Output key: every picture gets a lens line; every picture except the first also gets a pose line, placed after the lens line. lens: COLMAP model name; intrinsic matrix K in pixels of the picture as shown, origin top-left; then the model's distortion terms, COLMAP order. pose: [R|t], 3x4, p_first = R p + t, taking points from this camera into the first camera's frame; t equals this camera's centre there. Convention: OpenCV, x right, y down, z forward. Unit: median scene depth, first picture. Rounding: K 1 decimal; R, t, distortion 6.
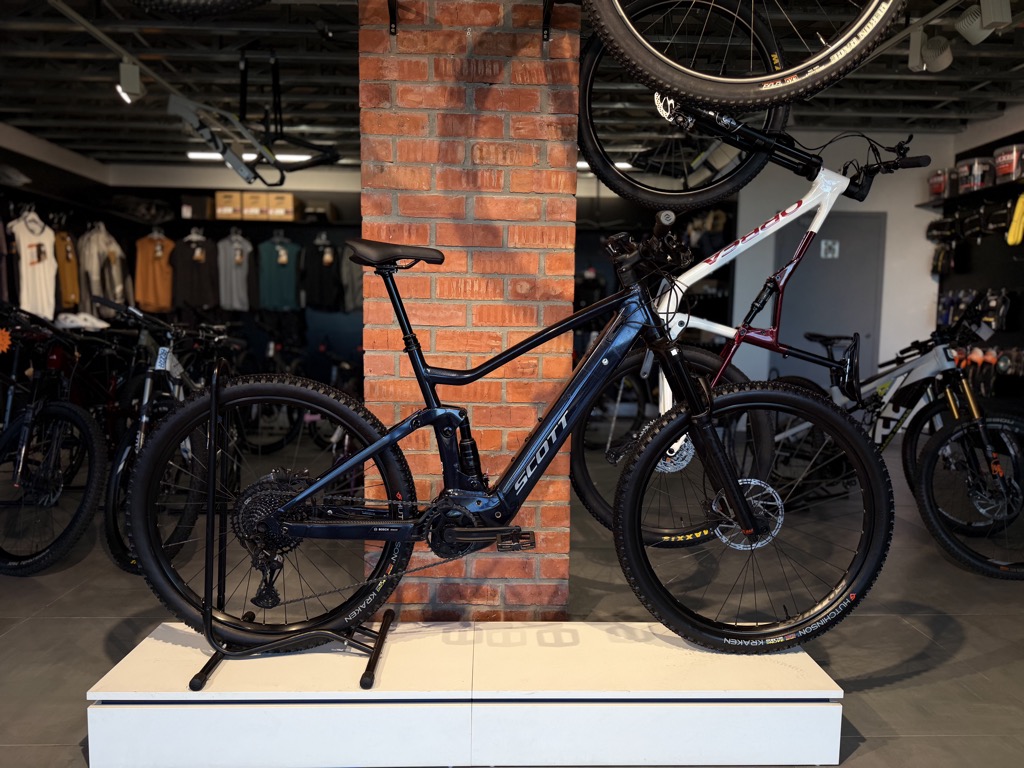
lens RADIAL K [[713.7, 0, 508.4], [0, 713.7, 388.7], [0, 0, 1]] dist [0.057234, -0.032732]
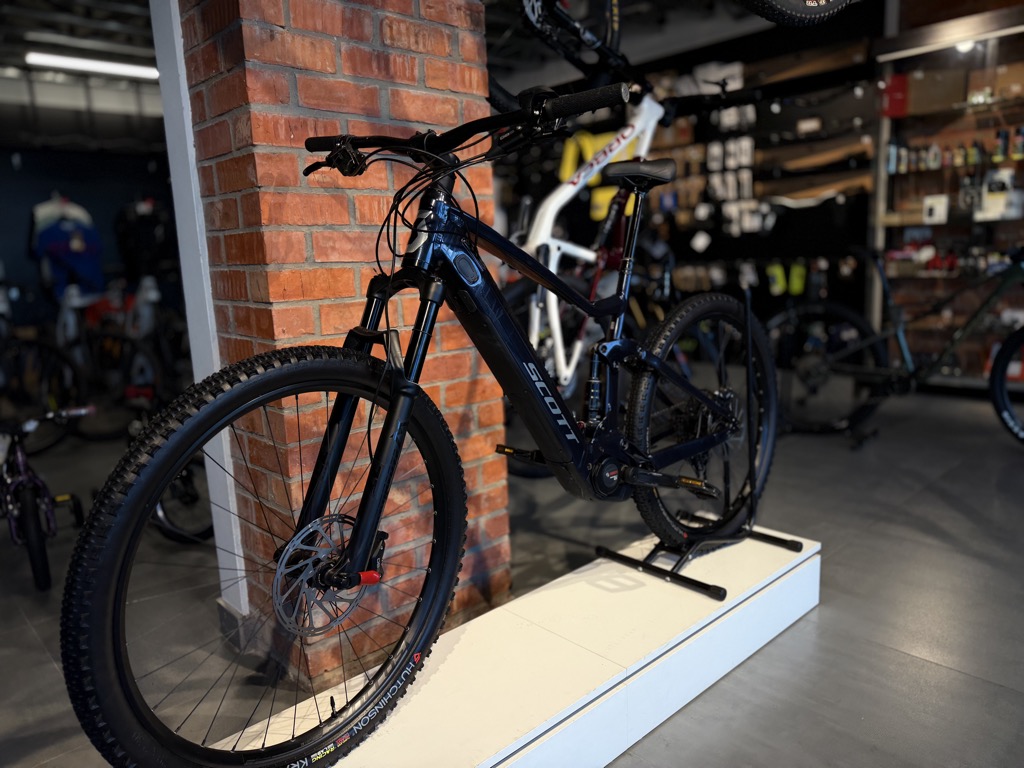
lens RADIAL K [[734.0, 0, 514.3], [0, 734.0, 402.2], [0, 0, 1]] dist [-0.012580, -0.013839]
pose [[0.752830, -0.171693, 0.635428, -0.495084], [0.110505, 0.984646, 0.135129, -0.028487], [-0.648873, -0.031512, 0.760244, 0.304429]]
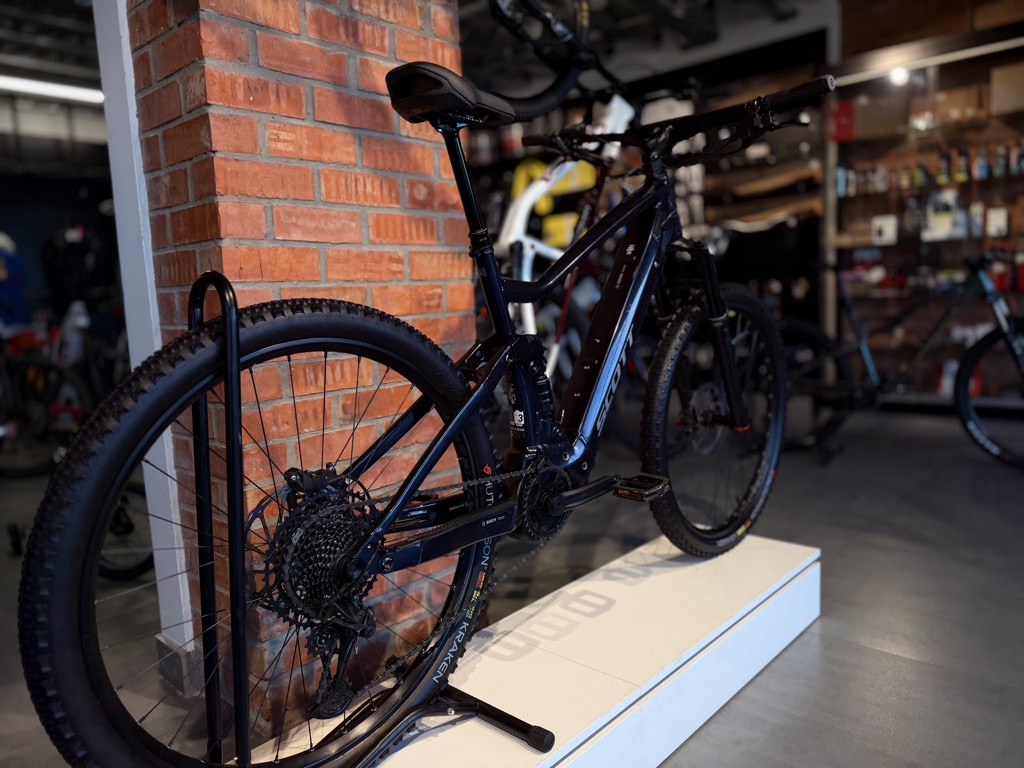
lens RADIAL K [[734.0, 0, 515.2], [0, 734.0, 399.6], [0, 0, 1]] dist [-0.012580, -0.013839]
pose [[0.696784, -0.142609, 0.702962, -0.485866], [0.119189, 0.989431, 0.082583, 0.023585], [-0.707309, 0.026242, 0.706417, 0.388238]]
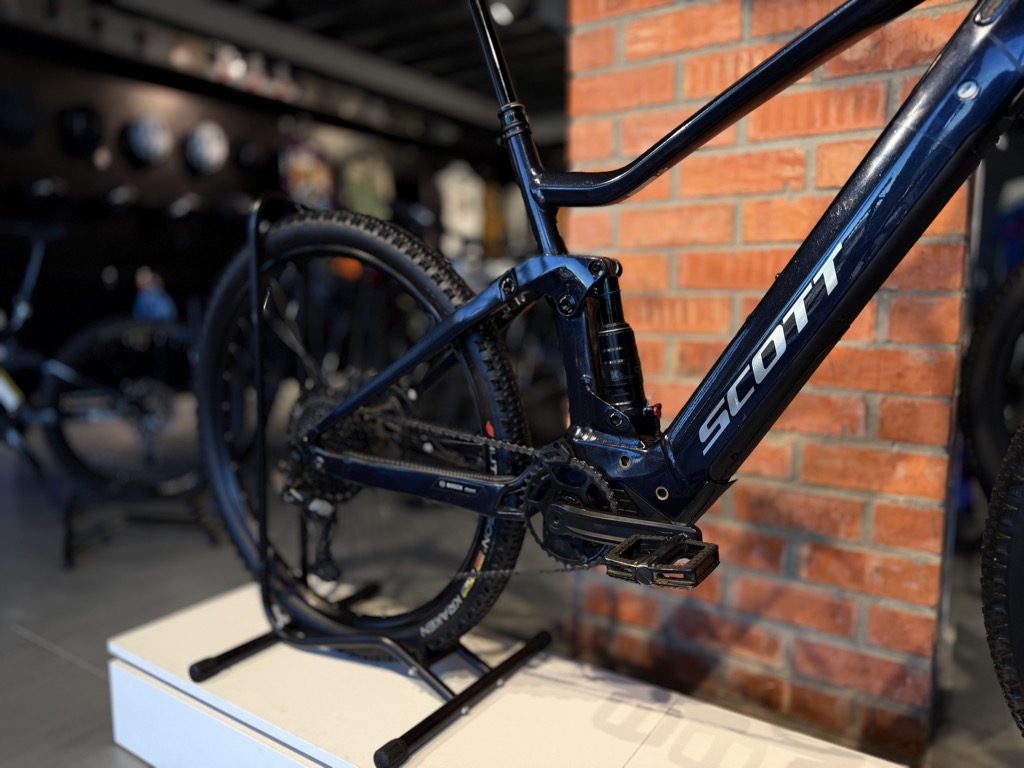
lens RADIAL K [[734.0, 0, 493.5], [0, 734.0, 387.9], [0, 0, 1]] dist [-0.012580, -0.013839]
pose [[0.799037, 0.067200, -0.597515, 0.134475], [-0.042384, 0.997558, 0.055512, 0.071306], [0.599787, -0.019031, 0.799934, 0.454439]]
